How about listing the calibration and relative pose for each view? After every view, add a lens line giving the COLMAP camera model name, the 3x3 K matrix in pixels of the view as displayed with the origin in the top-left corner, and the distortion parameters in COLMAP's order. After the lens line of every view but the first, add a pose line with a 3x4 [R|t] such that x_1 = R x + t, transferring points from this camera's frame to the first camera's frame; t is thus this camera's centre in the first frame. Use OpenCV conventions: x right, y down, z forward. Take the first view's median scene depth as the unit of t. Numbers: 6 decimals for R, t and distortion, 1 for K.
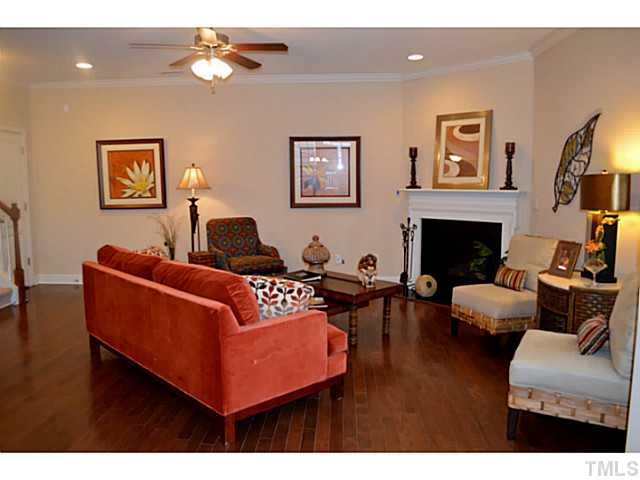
lens RADIAL K [[514.0, 0, 320.0], [0, 514.0, 240.0], [0, 0, 1]] dist [-0.073281, 0.001223]
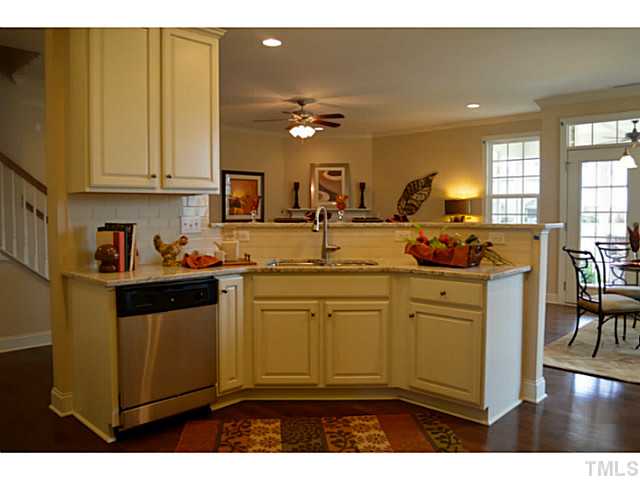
lens RADIAL K [[514.0, 0, 320.0], [0, 514.0, 240.0], [0, 0, 1]] dist [-0.073281, 0.001223]
pose [[0.664306, -0.038591, 0.746464, -1.043393], [0.082720, 0.996328, -0.022107, 0.038269], [-0.742870, 0.076433, 0.665058, -0.086286]]
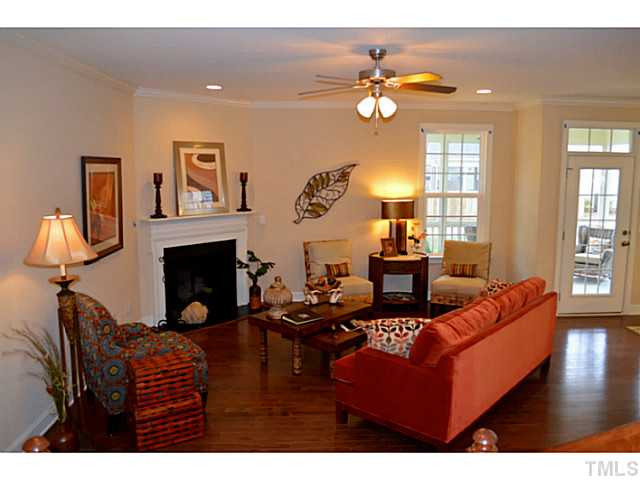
lens RADIAL K [[514.0, 0, 320.0], [0, 514.0, 240.0], [0, 0, 1]] dist [-0.073281, 0.001223]
pose [[-0.094867, -0.135801, 0.986184, -0.837238], [0.107977, 0.983403, 0.145805, -0.182330], [-0.989617, 0.120317, -0.078629, 0.884229]]
